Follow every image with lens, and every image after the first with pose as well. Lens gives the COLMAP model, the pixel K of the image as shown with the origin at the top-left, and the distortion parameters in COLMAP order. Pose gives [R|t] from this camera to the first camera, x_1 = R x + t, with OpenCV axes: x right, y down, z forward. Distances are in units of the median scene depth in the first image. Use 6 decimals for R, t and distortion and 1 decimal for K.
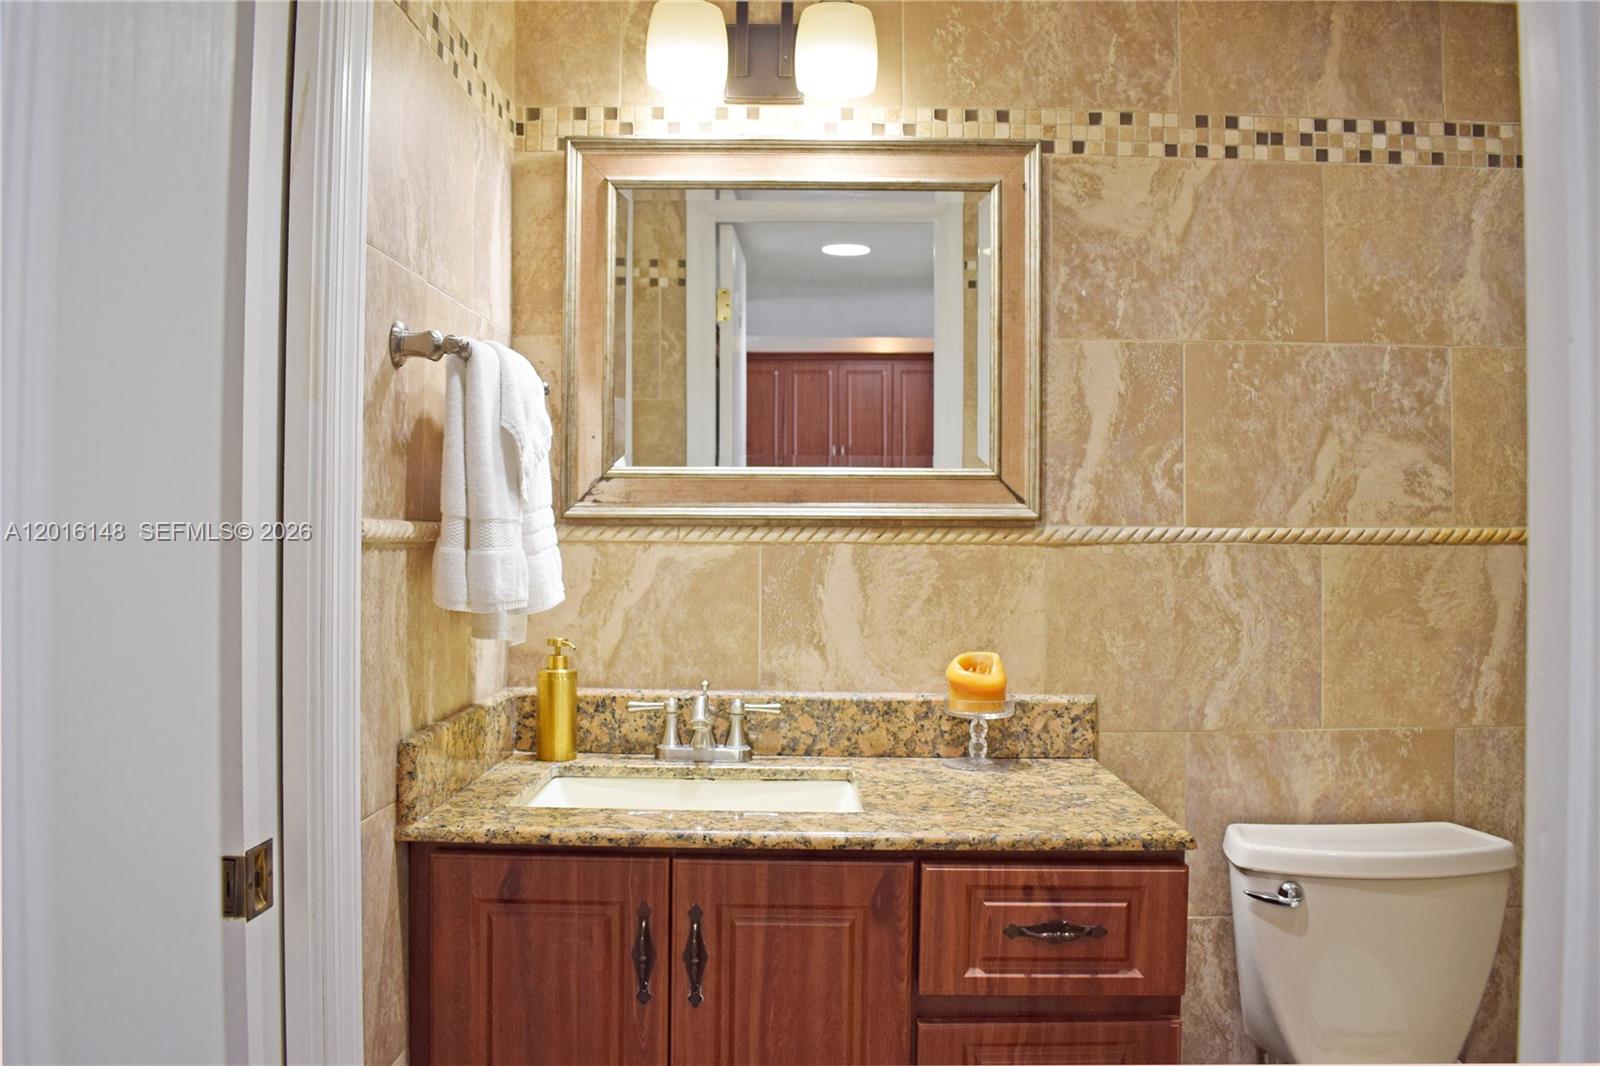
lens RADIAL K [[1231.2, 0, 800.0], [0, 1231.2, 533.0], [0, 0, 1]] dist [-0.092842, 0.001721]
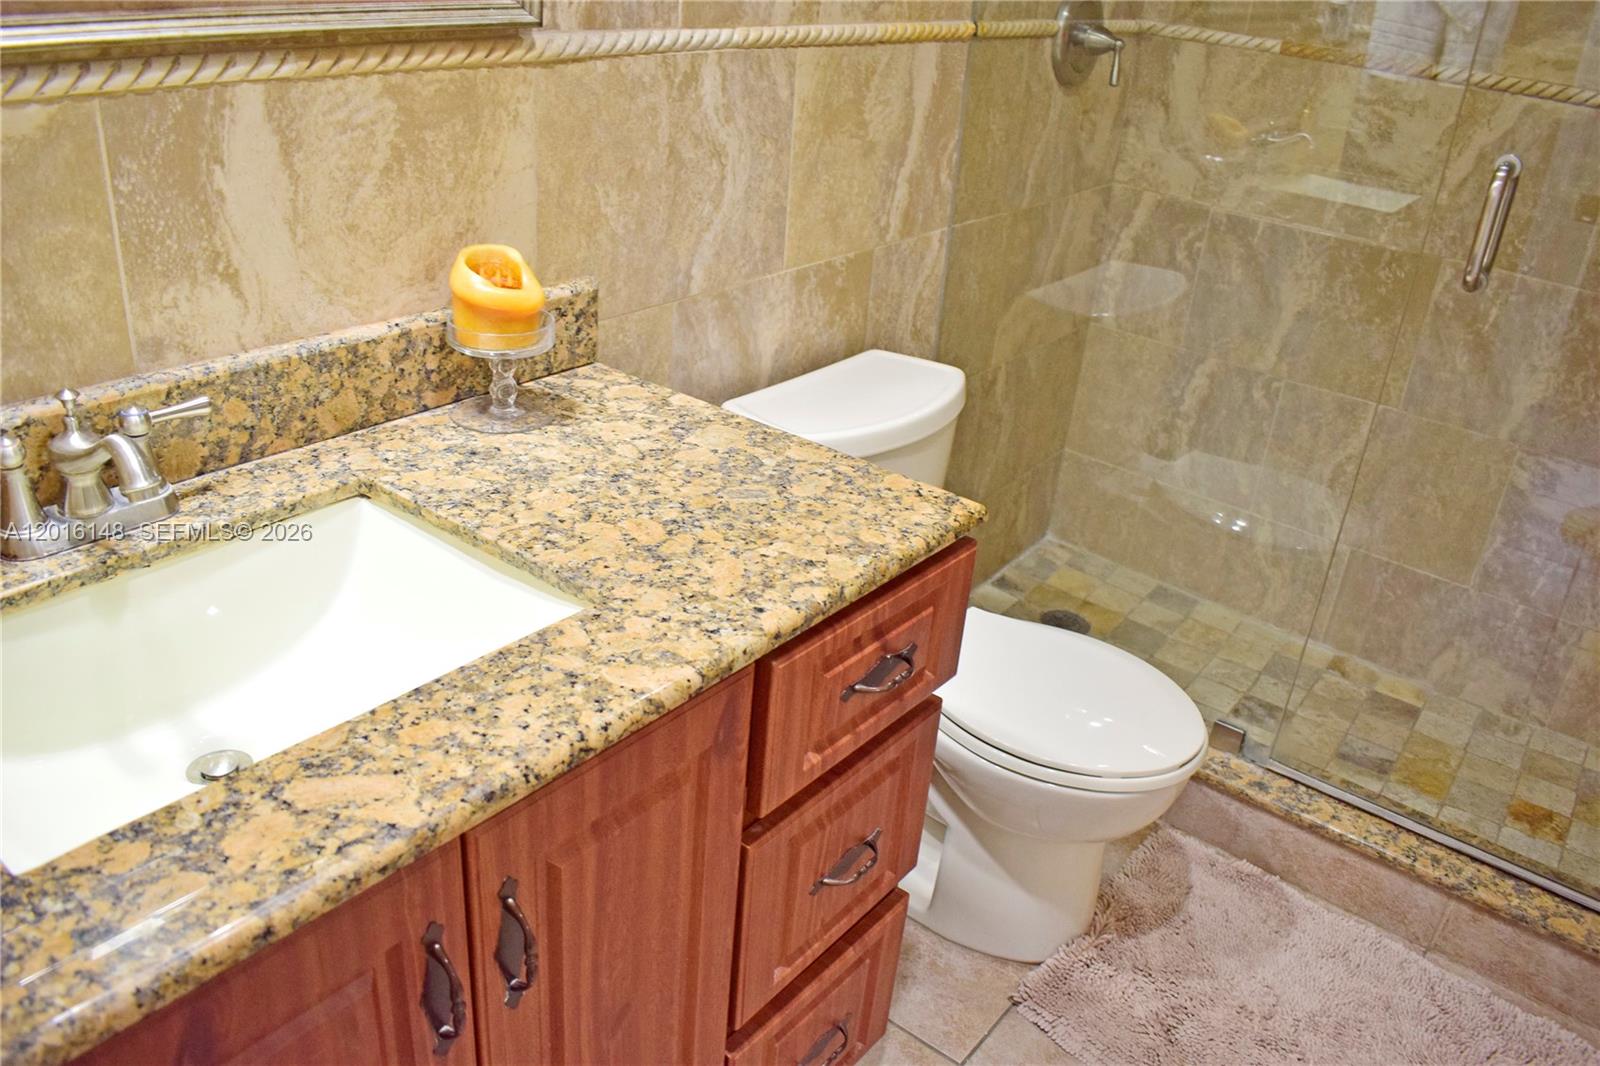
lens RADIAL K [[1231.2, 0, 800.0], [0, 1231.2, 533.0], [0, 0, 1]] dist [-0.092842, 0.001721]
pose [[0.629006, -0.312214, 0.711951, -0.247120], [-0.071922, 0.888511, 0.453183, -0.070506], [-0.774067, -0.336259, 0.536424, 0.462022]]
